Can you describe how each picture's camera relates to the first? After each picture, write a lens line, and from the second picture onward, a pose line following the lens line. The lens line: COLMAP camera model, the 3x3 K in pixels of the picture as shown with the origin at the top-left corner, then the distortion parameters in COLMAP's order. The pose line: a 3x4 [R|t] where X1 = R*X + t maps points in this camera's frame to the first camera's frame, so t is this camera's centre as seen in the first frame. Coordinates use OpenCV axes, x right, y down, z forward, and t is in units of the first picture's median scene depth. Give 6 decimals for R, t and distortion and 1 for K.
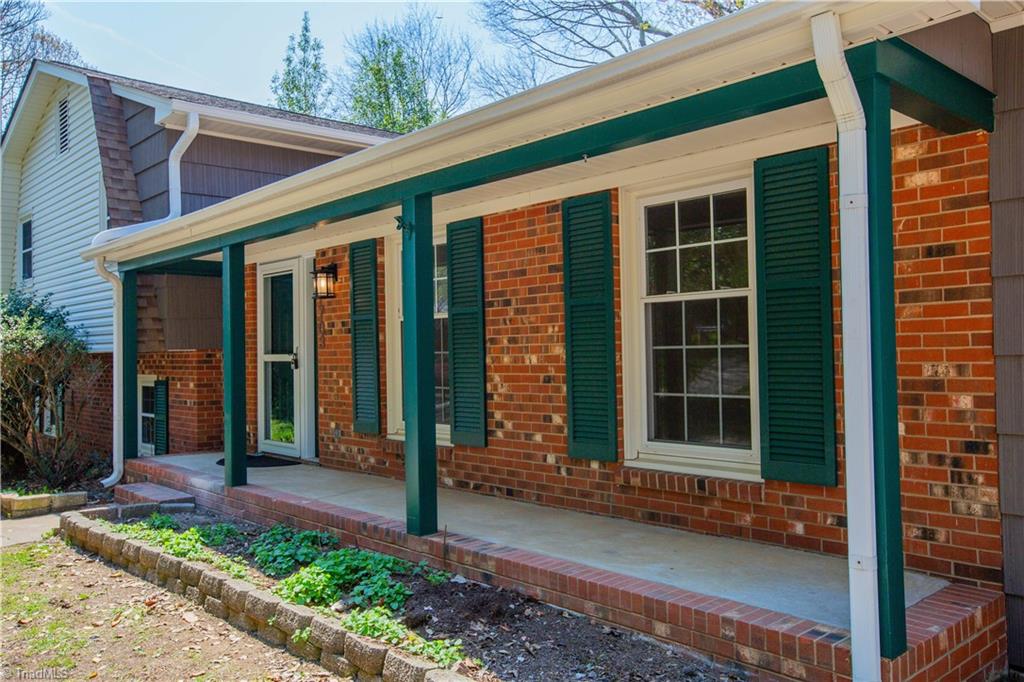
lens RADIAL K [[831.5, 0, 512.0], [0, 831.5, 341.0], [0, 0, 1]] dist [0.008213, 0.003793]
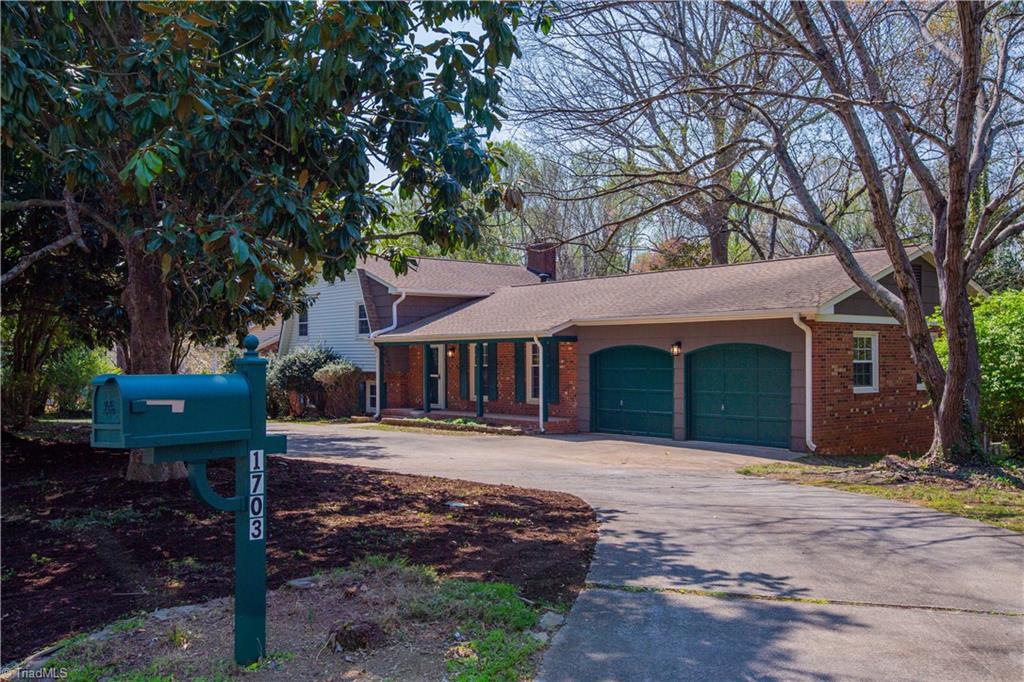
lens RADIAL K [[956.8, 0, 512.3], [0, 956.8, 393.7], [0, 0, 1]] dist [-0.493736, -0.000119]
pose [[0.997130, 0.015213, -0.074165, 0.318732], [-0.011318, 0.998548, 0.052663, -0.121944], [0.074858, -0.051673, 0.995854, -2.945089]]
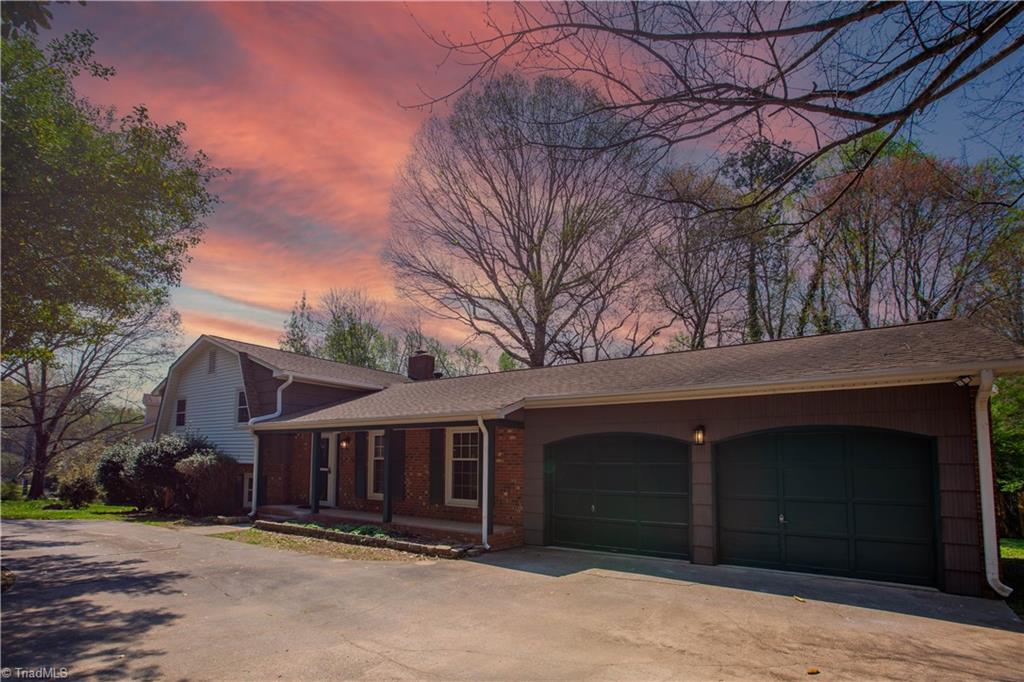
lens RADIAL K [[502.0, 0, 510.4], [0, 502.0, 422.0], [0, 0, 1]] dist [-0.069265, 0.000147]
pose [[0.973601, 0.041389, 0.224473, -0.065795], [-0.027590, 0.997551, -0.064267, -0.056602], [-0.226583, 0.056377, 0.972359, -0.871051]]
